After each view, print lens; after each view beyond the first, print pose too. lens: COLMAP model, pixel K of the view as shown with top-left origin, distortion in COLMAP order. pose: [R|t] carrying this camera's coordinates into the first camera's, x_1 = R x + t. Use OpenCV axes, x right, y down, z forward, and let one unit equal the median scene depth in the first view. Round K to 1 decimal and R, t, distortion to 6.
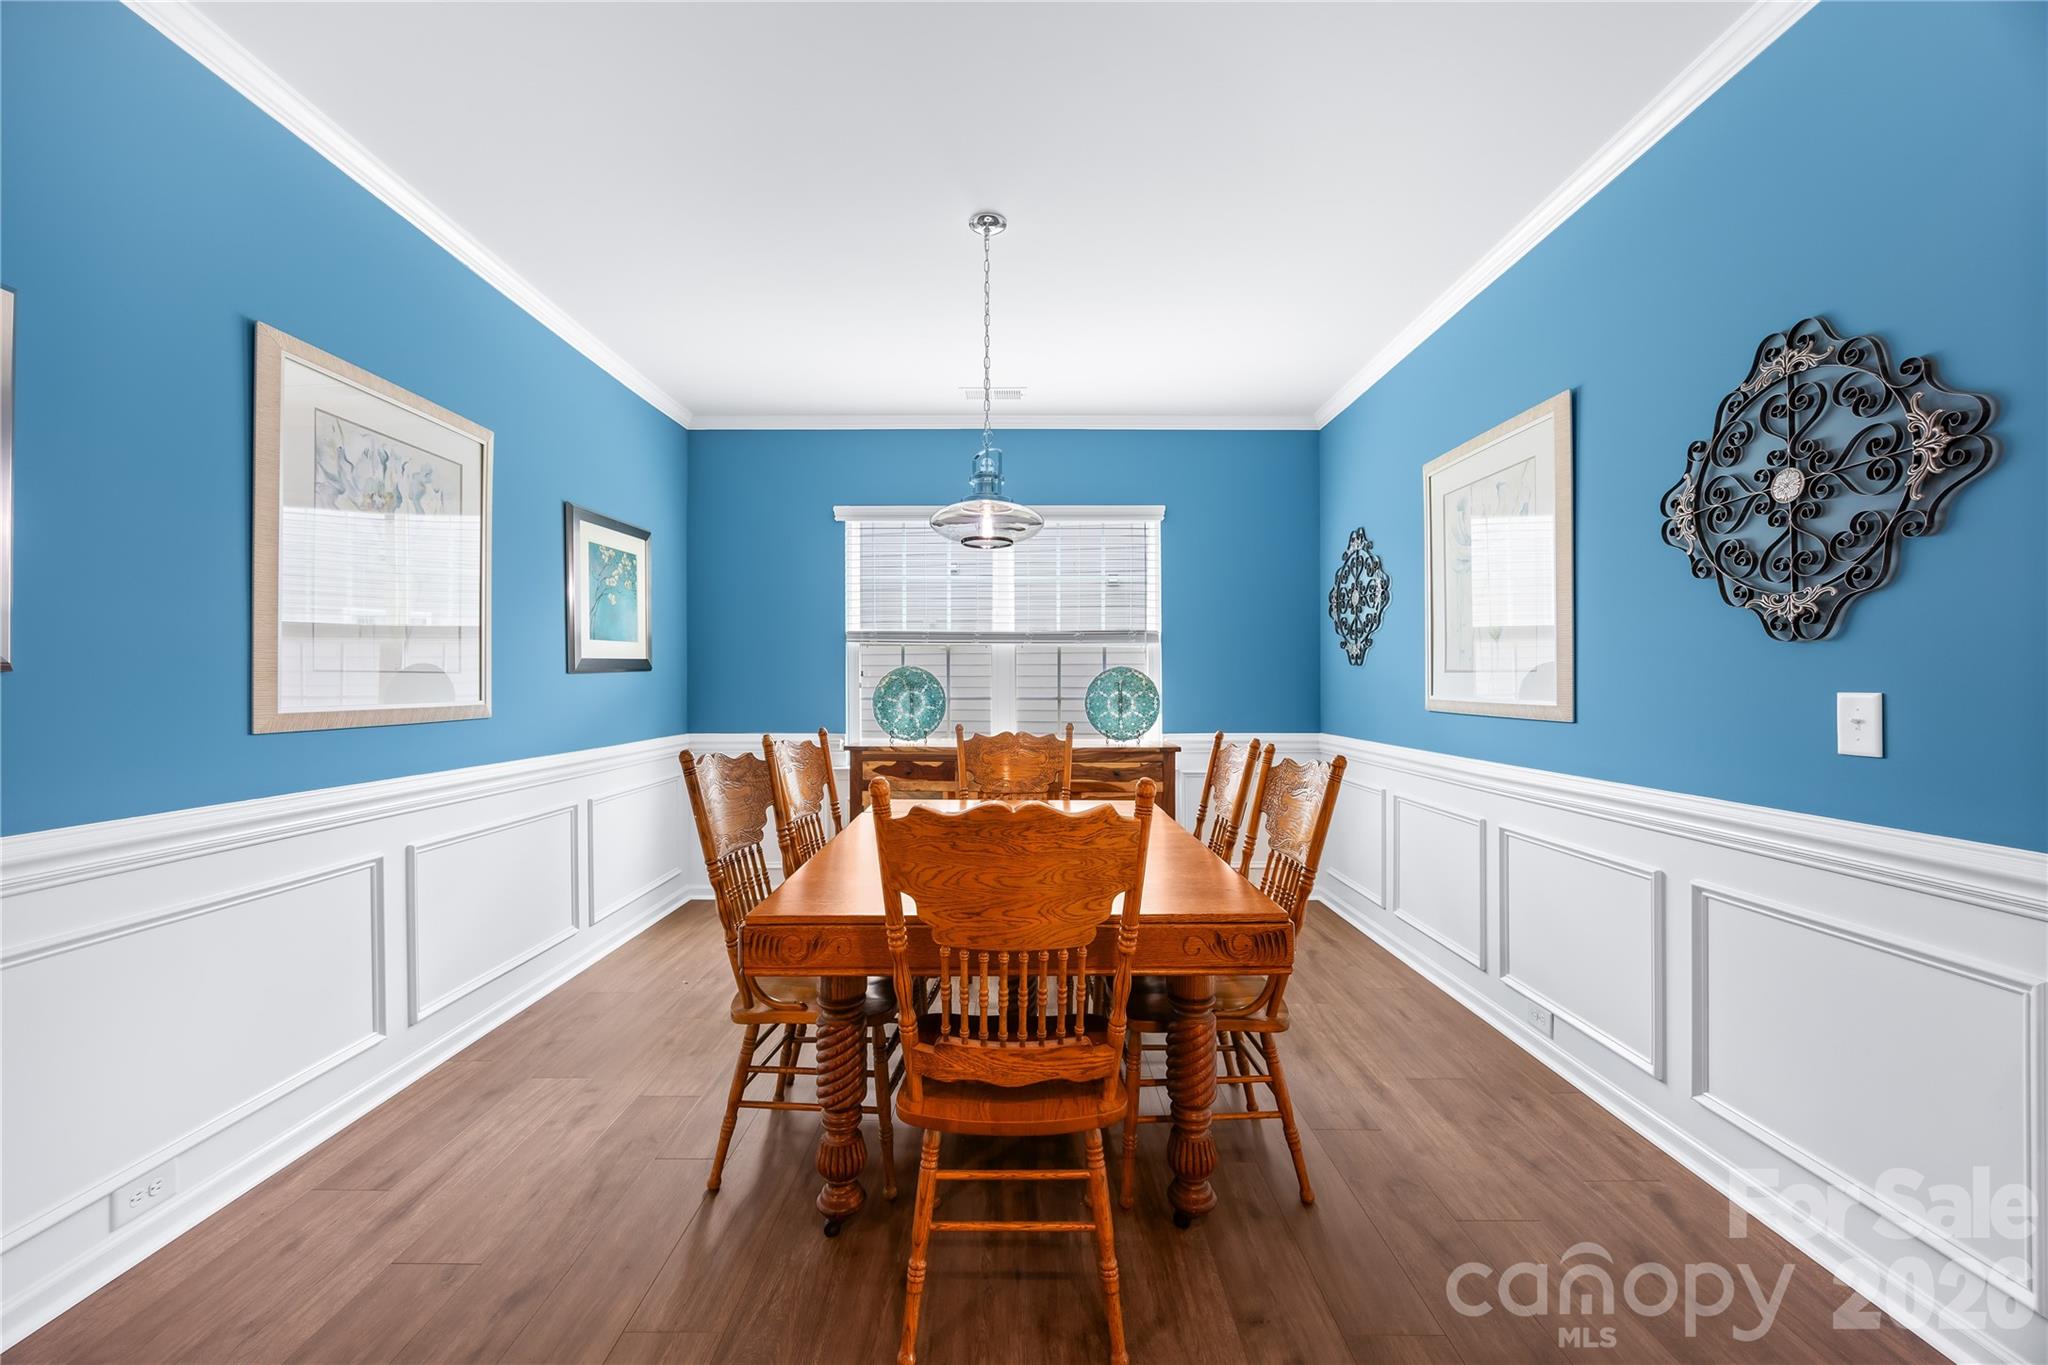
lens RADIAL K [[773.2, 0, 1018.1], [0, 773.2, 687.5], [0, 0, 1]] dist [-0.002760, -0.000368]
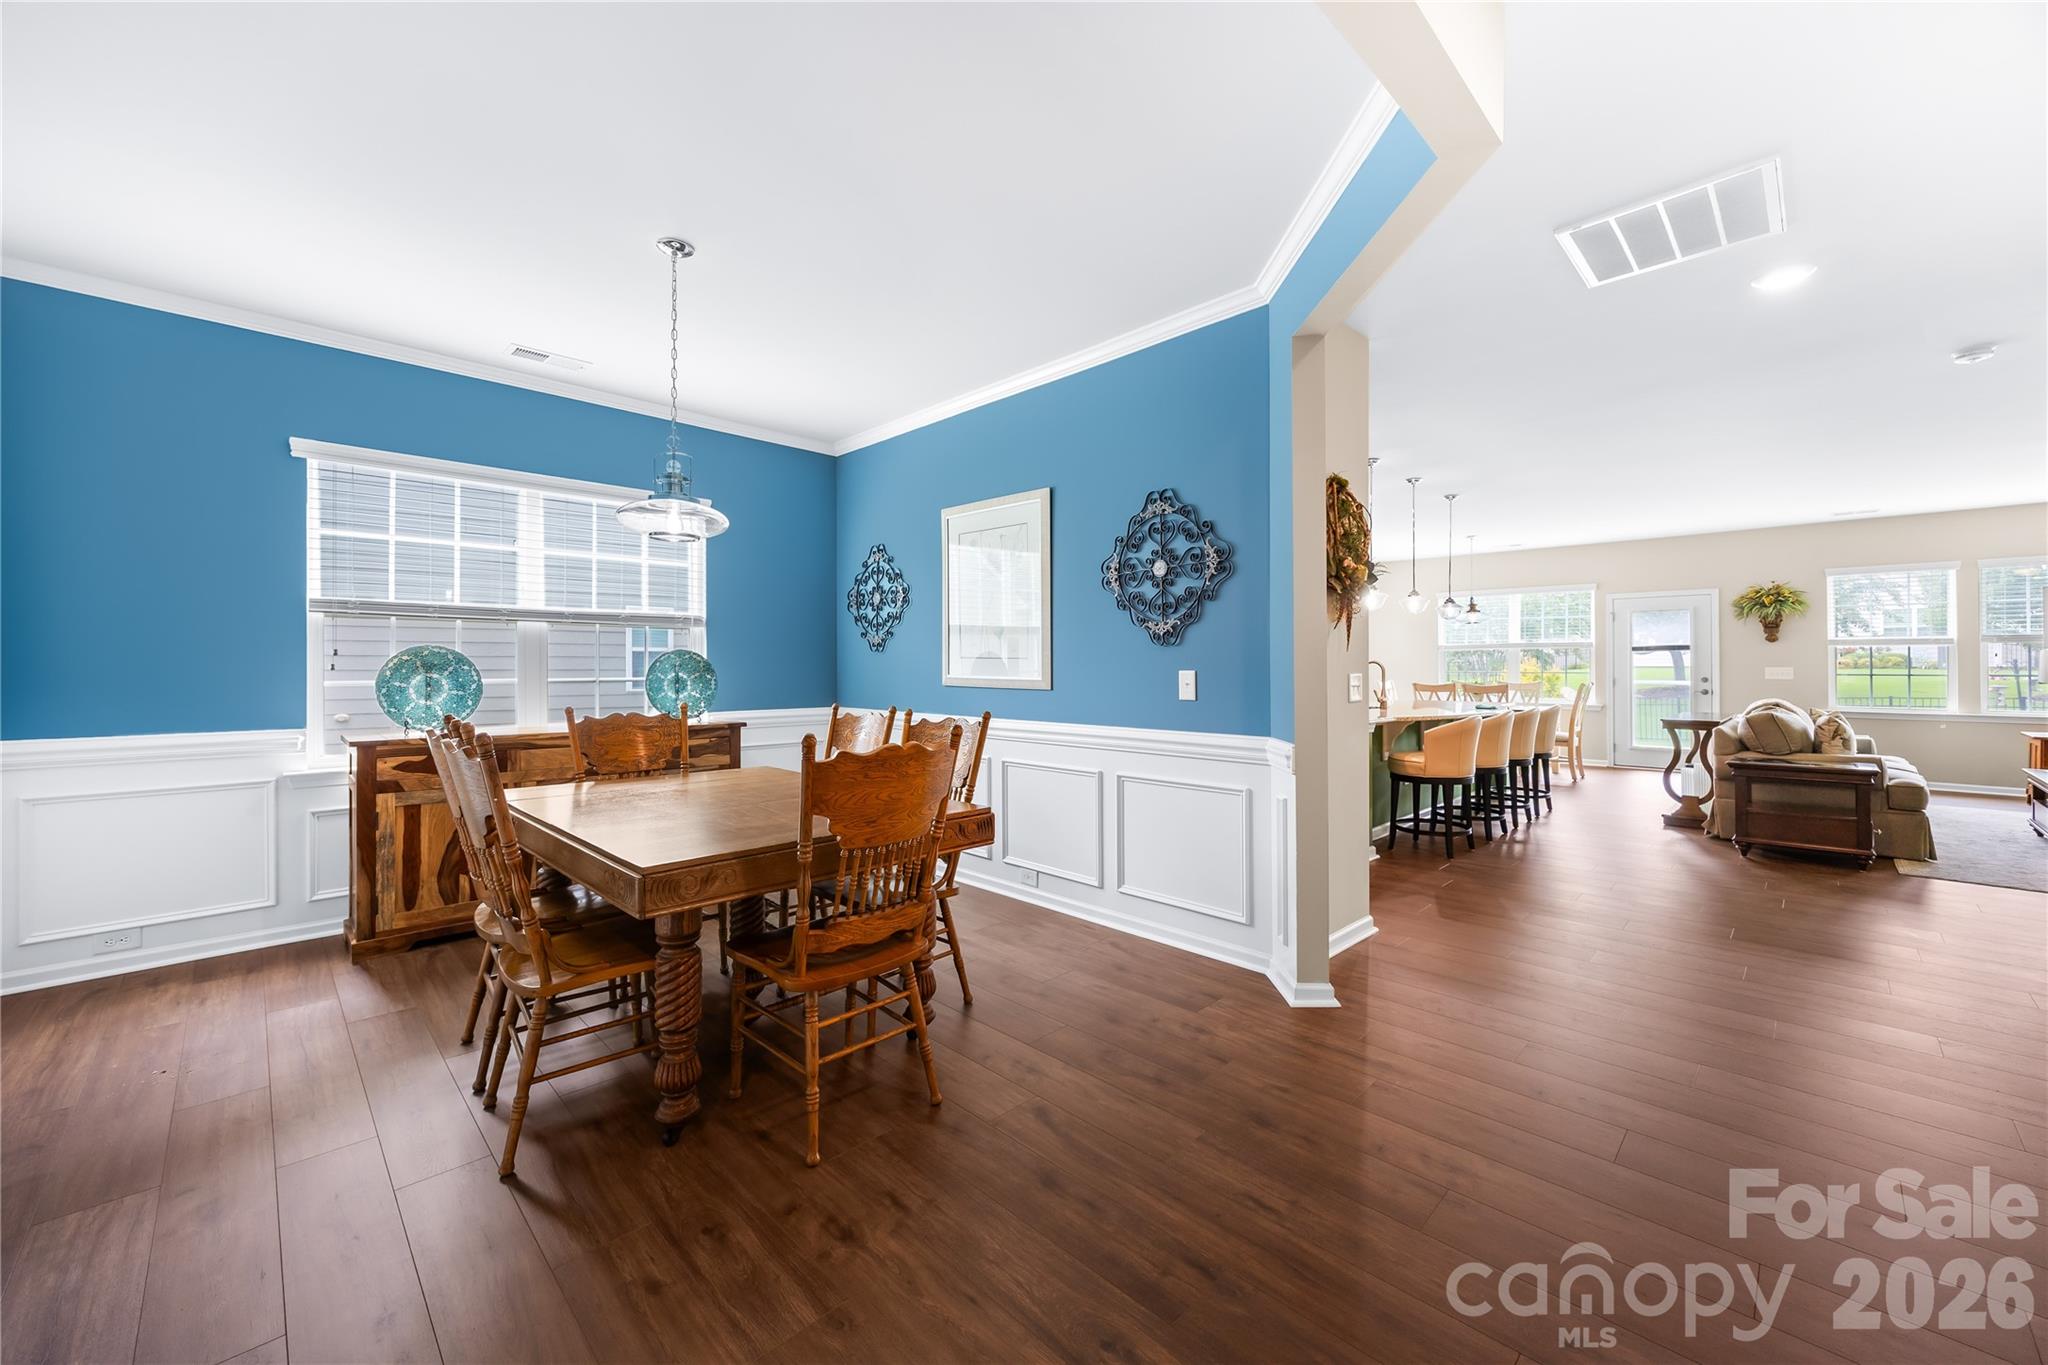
lens RADIAL K [[792.2, 0, 1023.0], [0, 792.2, 663.2], [0, 0, 1]] dist [-0.008774, -0.000130]
pose [[0.708083, 0.004127, 0.706118, -0.688645], [0.001902, 0.999968, -0.007752, 0.001923], [-0.706127, 0.006832, 0.708052, -0.205357]]
